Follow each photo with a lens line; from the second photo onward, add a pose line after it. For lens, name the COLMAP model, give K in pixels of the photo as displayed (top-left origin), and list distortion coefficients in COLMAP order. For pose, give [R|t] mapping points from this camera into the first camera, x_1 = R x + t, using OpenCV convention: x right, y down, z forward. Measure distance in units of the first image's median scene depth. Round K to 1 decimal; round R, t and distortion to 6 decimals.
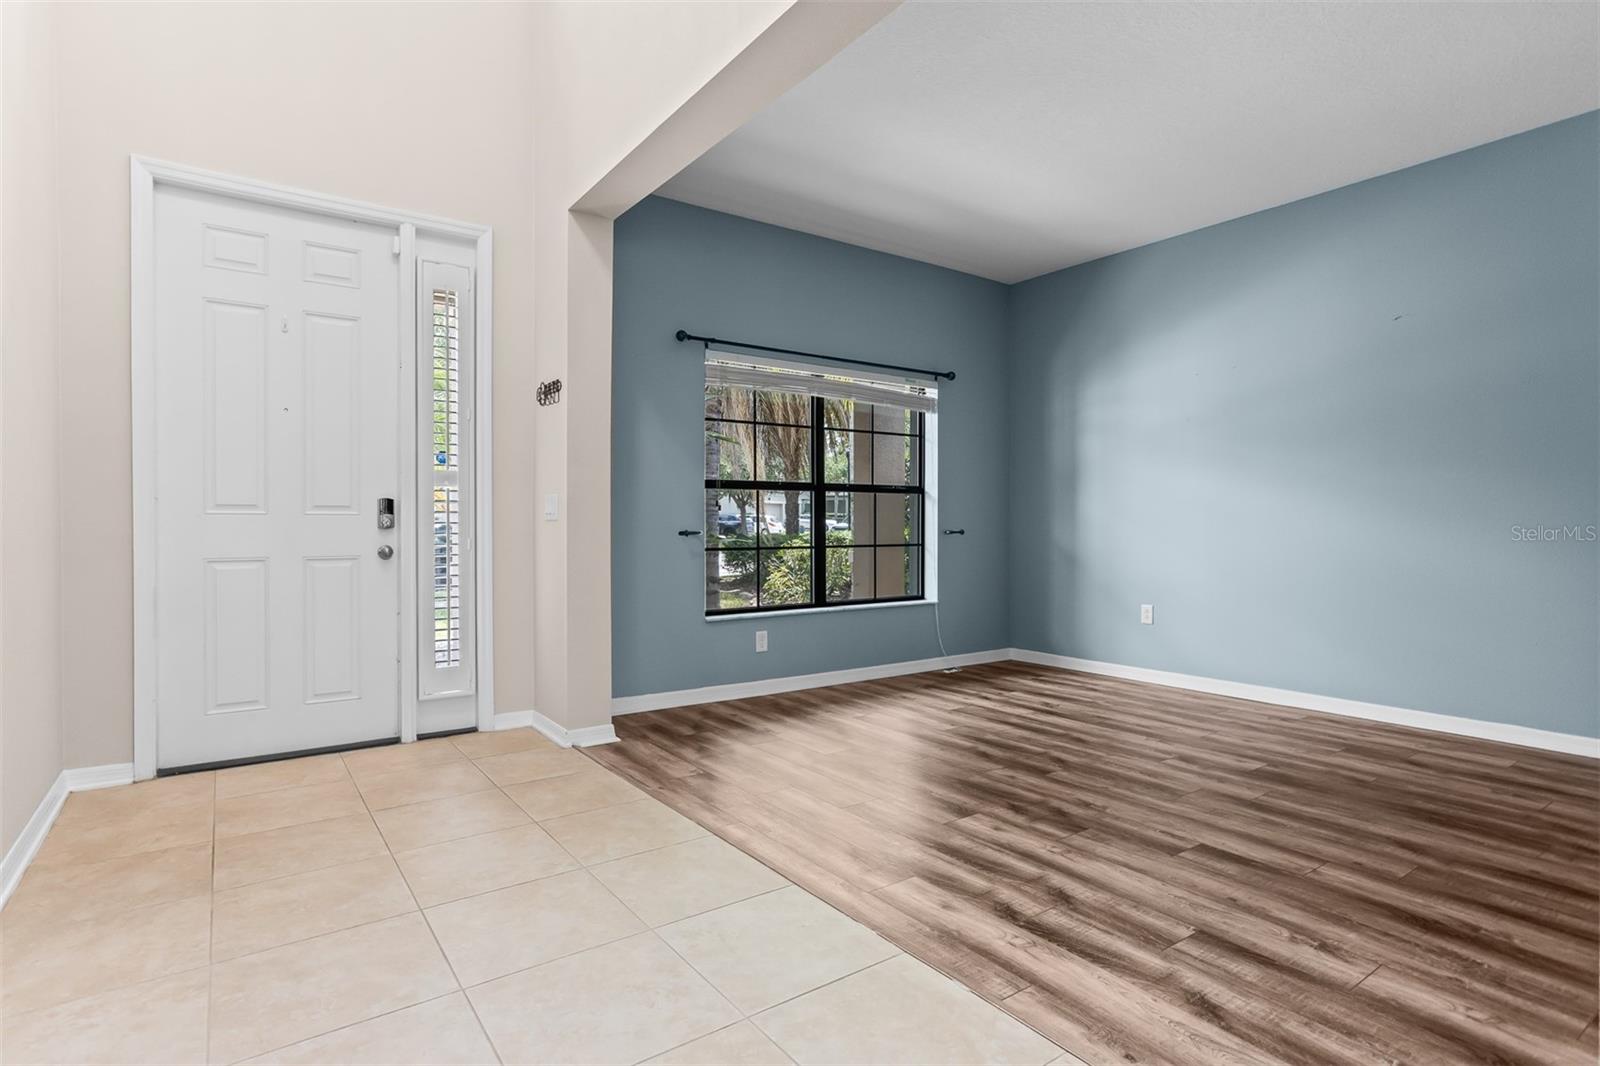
lens RADIAL K [[811.9, 0, 789.4], [0, 811.9, 534.2], [0, 0, 1]] dist [-0.032868, 0.014837]
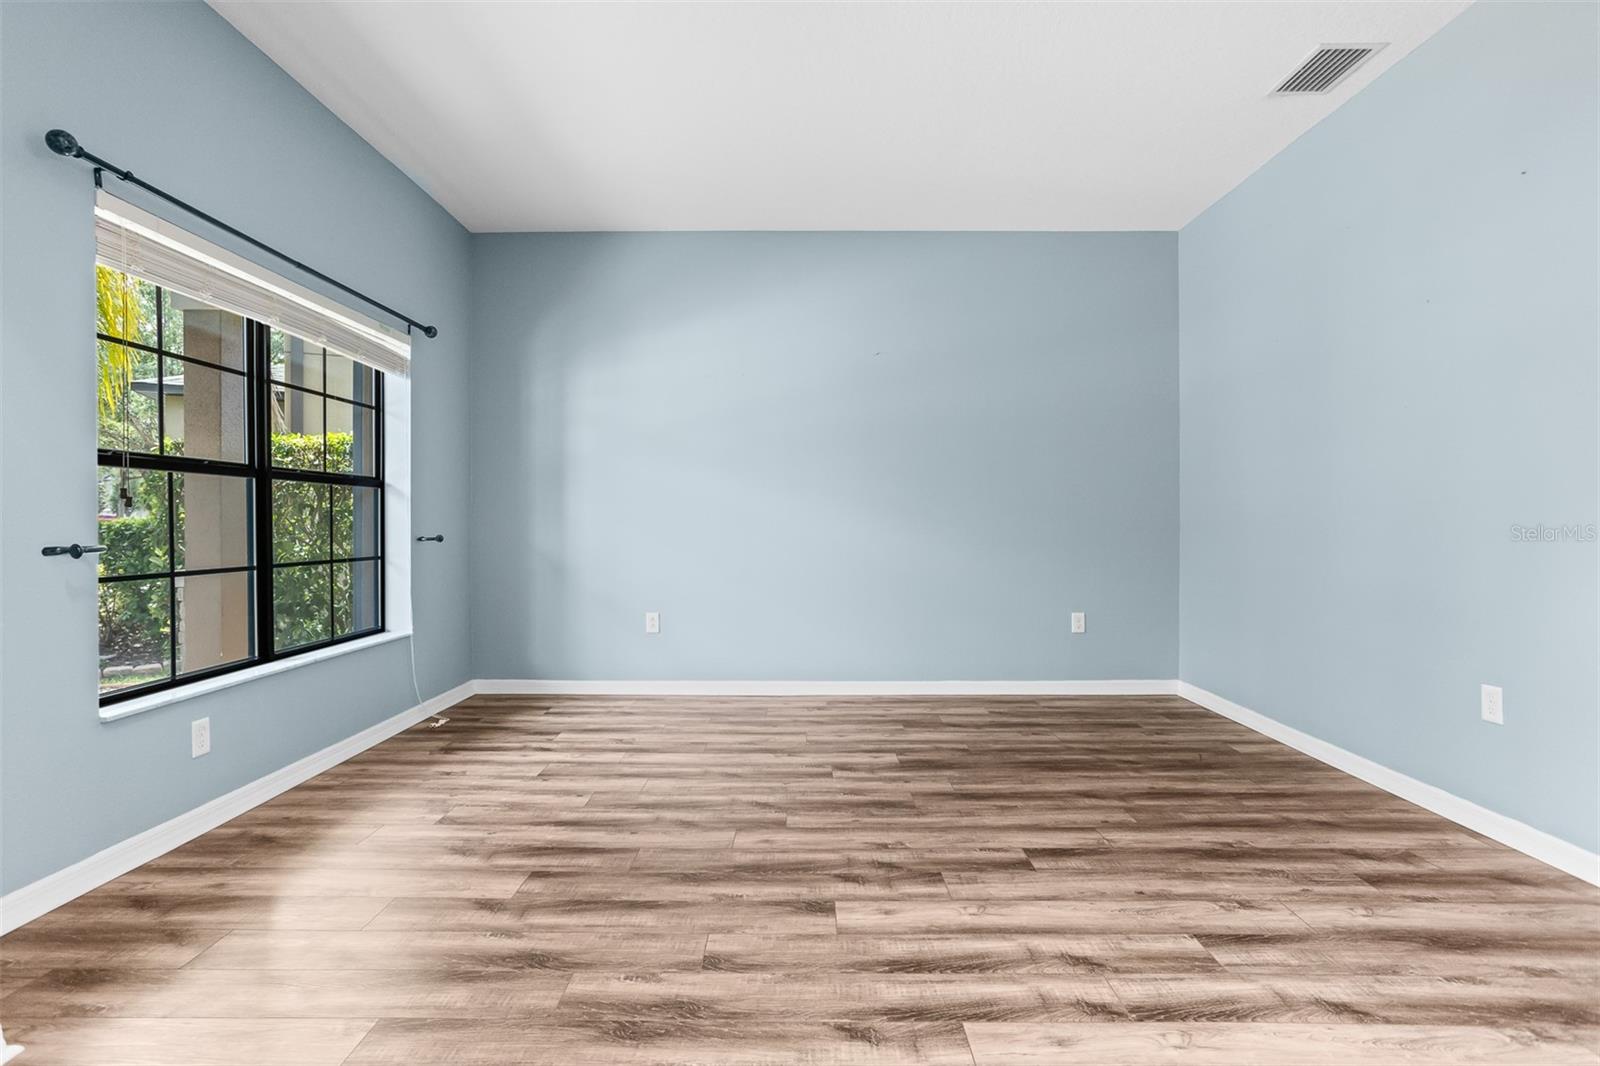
lens RADIAL K [[811.9, 0, 798.0], [0, 811.9, 537.0], [0, 0, 1]] dist [-0.032868, 0.014837]
pose [[0.594478, -0.015154, 0.803969, -0.350566], [0.015732, 0.999850, 0.007214, -0.008469], [-0.803958, 0.008359, 0.594628, 0.492511]]
